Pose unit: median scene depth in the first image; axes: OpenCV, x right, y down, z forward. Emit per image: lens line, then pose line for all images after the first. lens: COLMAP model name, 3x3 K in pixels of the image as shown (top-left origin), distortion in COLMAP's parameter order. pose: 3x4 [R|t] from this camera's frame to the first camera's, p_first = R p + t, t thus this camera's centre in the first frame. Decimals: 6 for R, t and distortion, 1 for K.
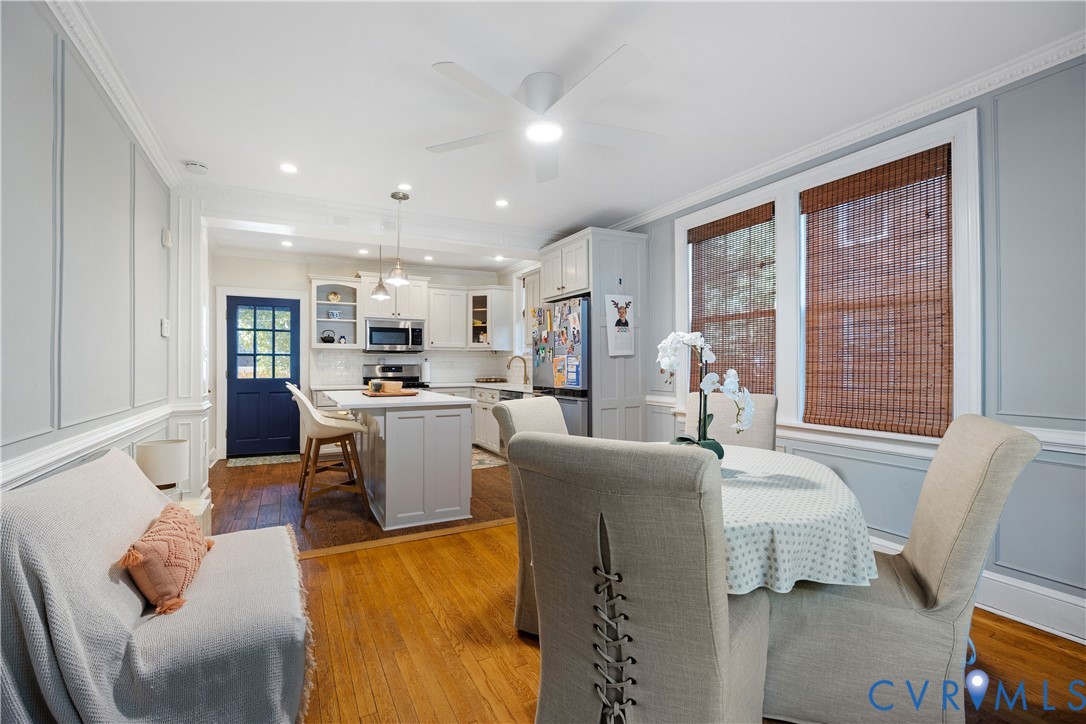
lens RADIAL K [[485.0, 0, 554.2], [0, 485.0, 364.1], [0, 0, 1]] dist [-0.038249, -0.000014]
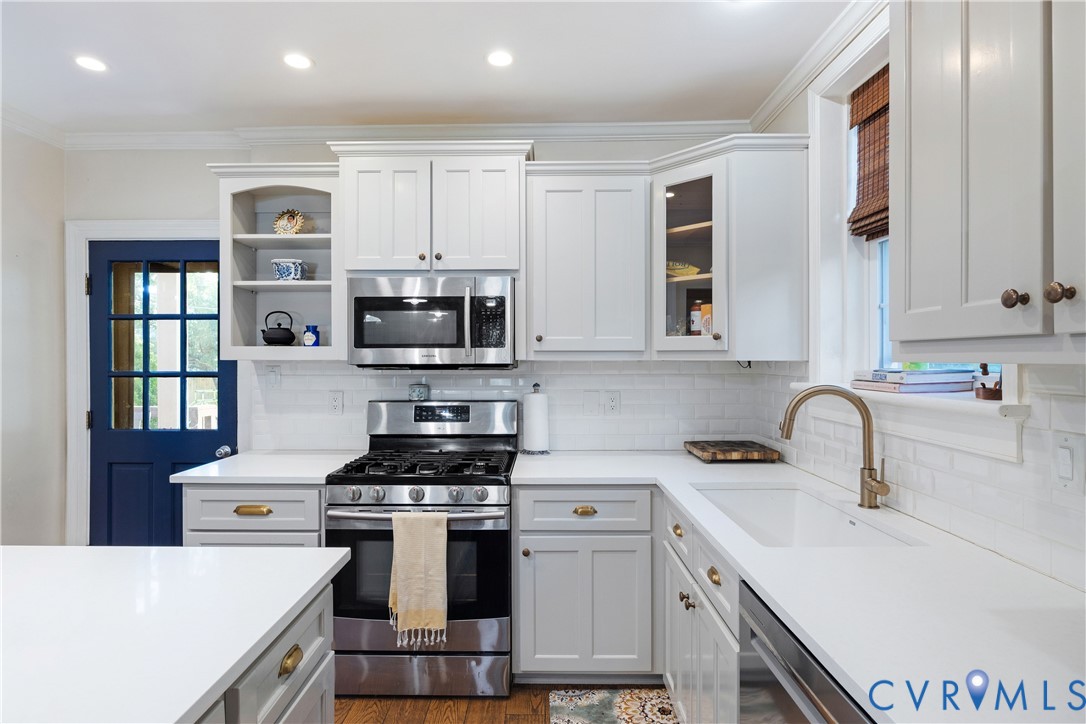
lens RADIAL K [[578.5, 0, 526.8], [0, 578.5, 364.3], [0, 0, 1]] dist [-0.001132, -0.000079]
pose [[0.865188, 0.003340, -0.501436, -0.065921], [0.001295, 0.999960, 0.008896, -0.032486], [0.501446, -0.008346, 0.865149, 0.707374]]
